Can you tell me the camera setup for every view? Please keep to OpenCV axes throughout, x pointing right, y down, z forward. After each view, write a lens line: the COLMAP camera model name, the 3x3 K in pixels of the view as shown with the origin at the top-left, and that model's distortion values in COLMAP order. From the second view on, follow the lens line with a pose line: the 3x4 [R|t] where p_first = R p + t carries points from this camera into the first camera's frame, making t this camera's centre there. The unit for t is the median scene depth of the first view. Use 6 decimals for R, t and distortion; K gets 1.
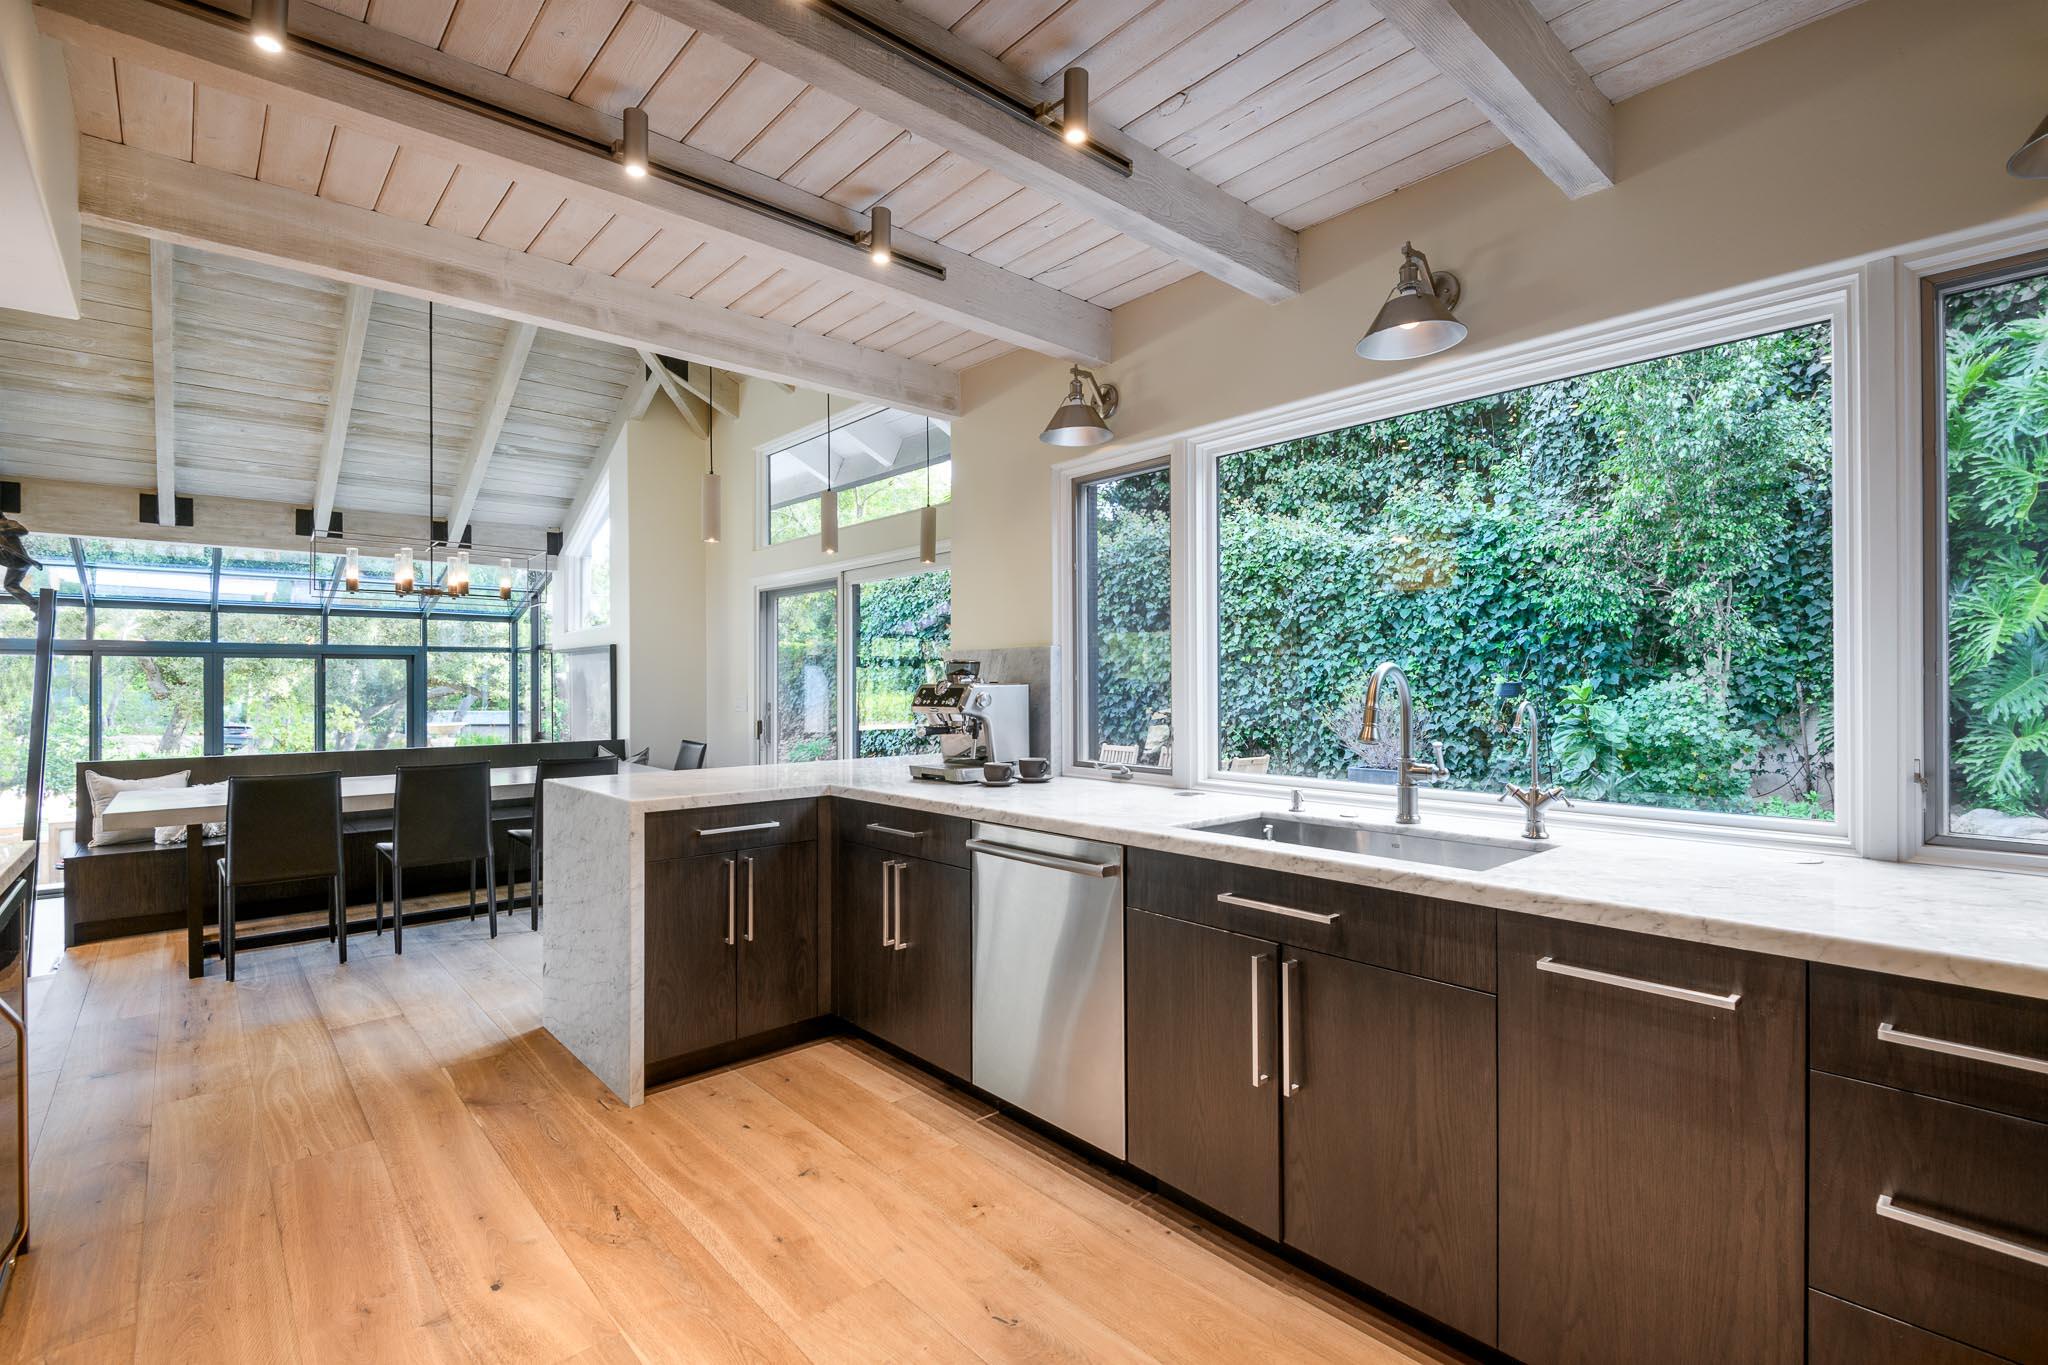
lens RADIAL K [[940.3, 0, 1026.1], [0, 940.3, 678.9], [0, 0, 1]] dist [0.004616, 0.000049]
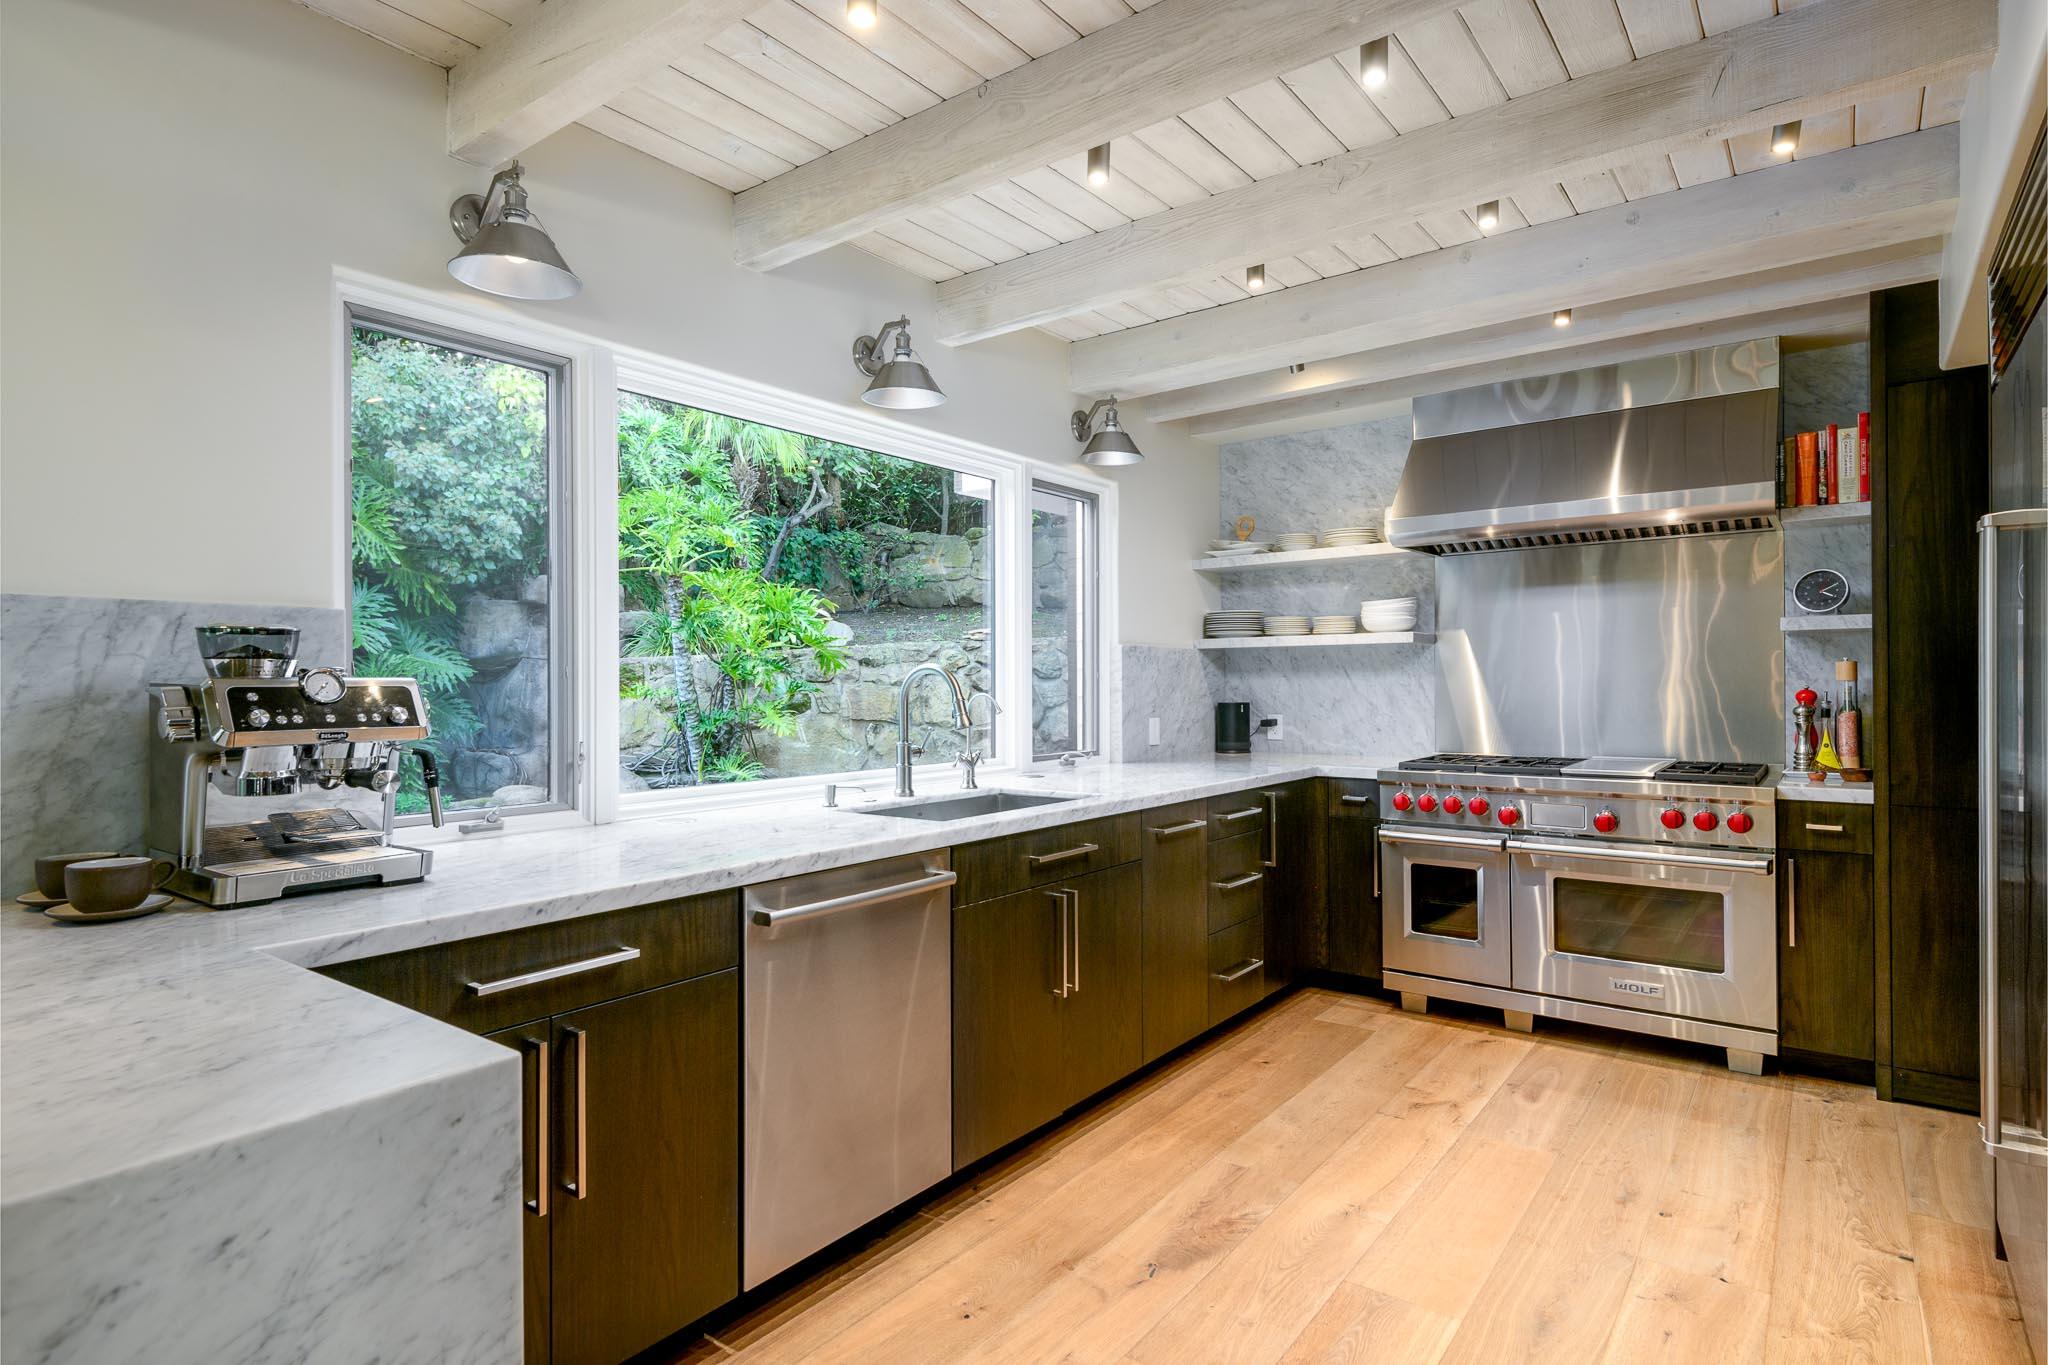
lens RADIAL K [[1083.0, 0, 1020.3], [0, 1083.0, 683.9], [0, 0, 1]] dist [0.025706, -0.000361]
pose [[-0.195151, 0.005525, 0.980758, -1.040190], [0.003320, 0.999982, -0.004973, 0.017659], [-0.980768, 0.002286, -0.195166, 1.190385]]
